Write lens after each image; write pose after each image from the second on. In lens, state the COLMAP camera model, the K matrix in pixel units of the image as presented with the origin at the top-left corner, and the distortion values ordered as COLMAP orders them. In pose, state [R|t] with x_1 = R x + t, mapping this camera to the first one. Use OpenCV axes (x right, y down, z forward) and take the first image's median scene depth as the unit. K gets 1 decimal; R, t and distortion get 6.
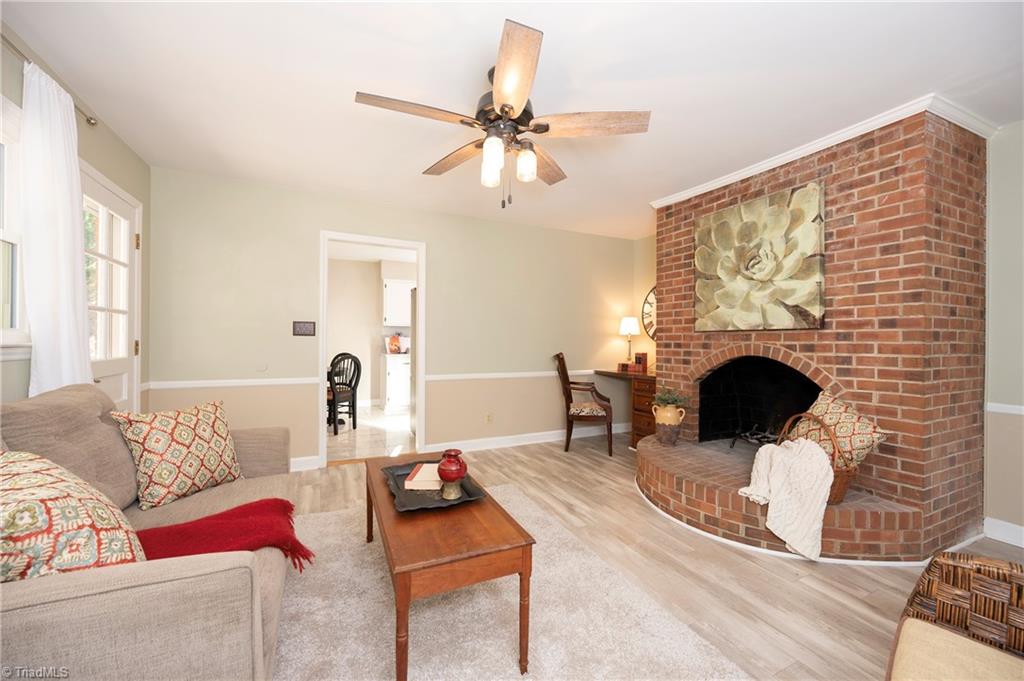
lens RADIAL K [[401.1, 0, 514.2], [0, 401.1, 340.6], [0, 0, 1]] dist [0.002452, -0.000179]
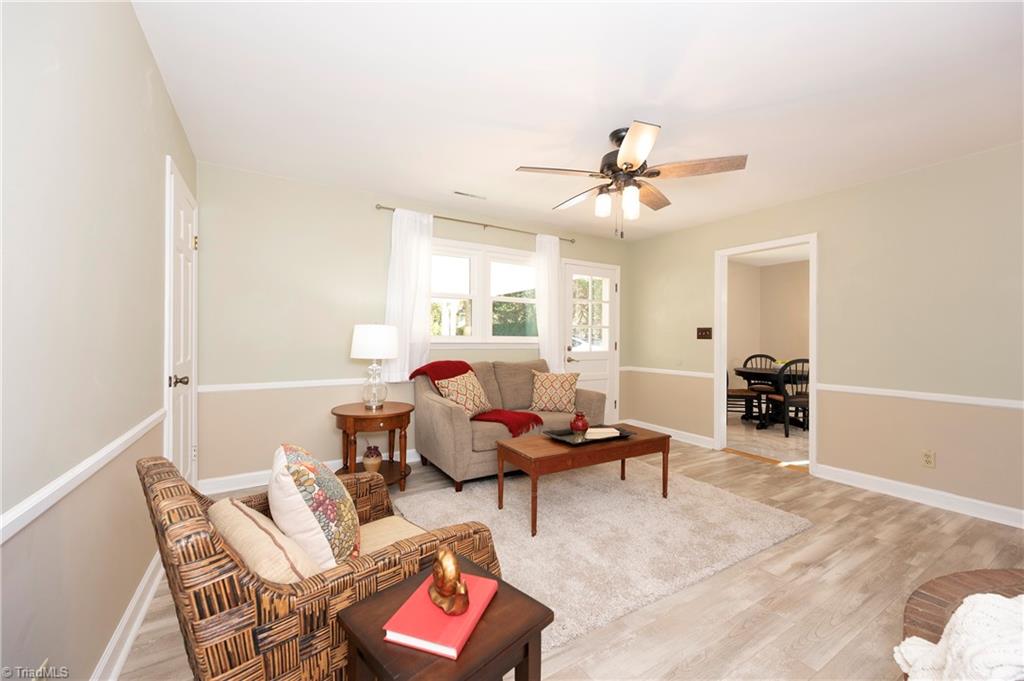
lens RADIAL K [[401.1, 0, 510.8], [0, 401.1, 338.3], [0, 0, 1]] dist [0.002452, -0.000179]
pose [[0.097207, -0.008360, -0.995229, 0.690956], [-0.007973, 0.999926, -0.009178, 0.002304], [0.995232, 0.008827, 0.097133, 0.295119]]
